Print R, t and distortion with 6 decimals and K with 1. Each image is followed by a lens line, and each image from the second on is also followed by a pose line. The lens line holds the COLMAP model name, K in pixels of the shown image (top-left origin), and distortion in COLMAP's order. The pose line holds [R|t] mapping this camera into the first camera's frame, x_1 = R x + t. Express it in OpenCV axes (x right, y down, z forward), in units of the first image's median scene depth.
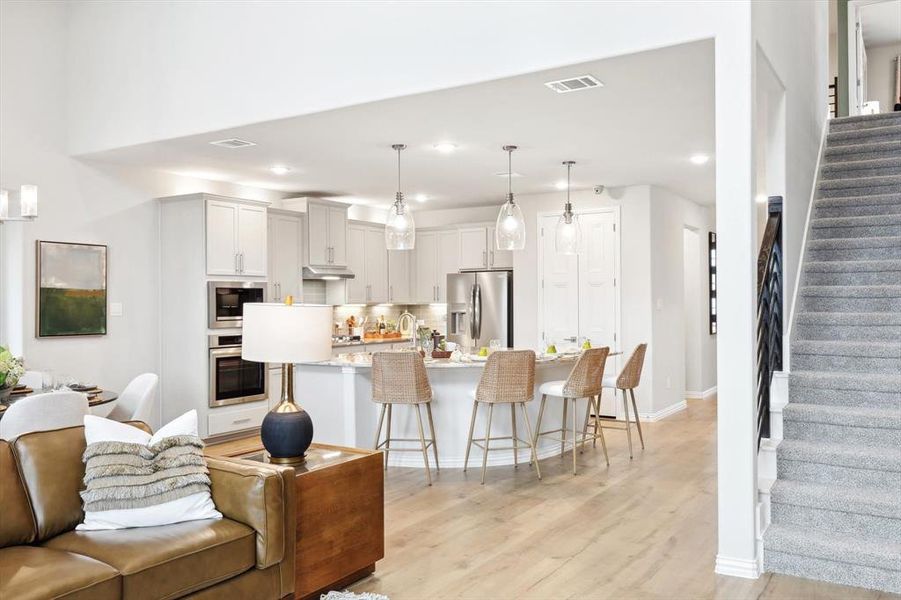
lens RADIAL K [[723.7, 0, 450.1], [0, 723.7, 297.7], [0, 0, 1]] dist [0.020959, 0.000802]
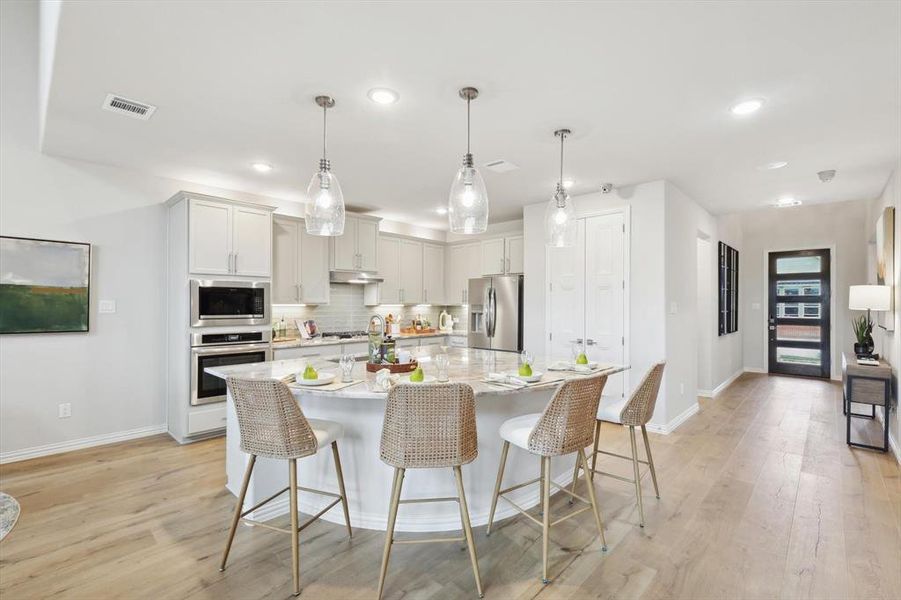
lens RADIAL K [[399.5, 0, 450.3], [0, 399.5, 302.1], [0, 0, 1]] dist [0.003440, 0.001030]
pose [[0.980749, 0.009413, -0.195043, 0.106472], [-0.009205, 0.999956, 0.001974, 0.003005], [0.195053, -0.000141, 0.980793, 0.439434]]
